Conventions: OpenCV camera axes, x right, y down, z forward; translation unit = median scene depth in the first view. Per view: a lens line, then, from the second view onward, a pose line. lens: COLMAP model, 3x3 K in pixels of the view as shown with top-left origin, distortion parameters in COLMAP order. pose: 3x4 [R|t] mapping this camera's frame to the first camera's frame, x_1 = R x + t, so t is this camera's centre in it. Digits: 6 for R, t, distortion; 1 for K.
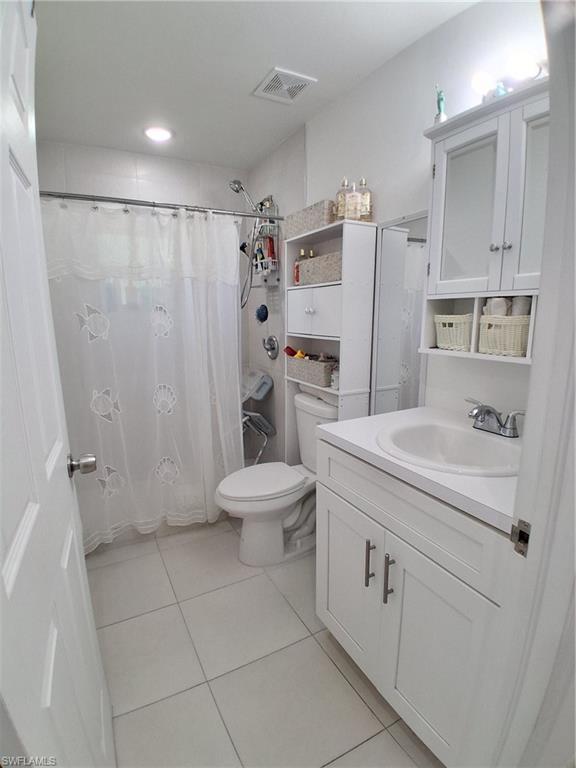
lens RADIAL K [[379.6, 0, 287.7], [0, 379.6, 389.1], [0, 0, 1]] dist [0.007493, -0.047977]
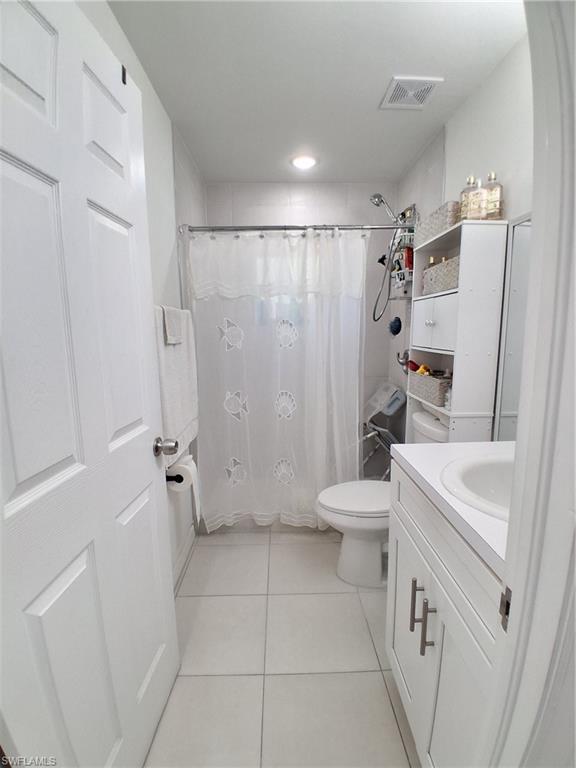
lens RADIAL K [[379.6, 0, 287.7], [0, 379.6, 389.1], [0, 0, 1]] dist [0.007493, -0.047977]
pose [[0.890943, 0.068181, -0.448967, 0.174743], [-0.084540, 0.996284, -0.016466, -0.000908], [0.446176, 0.052626, 0.893397, 0.033353]]
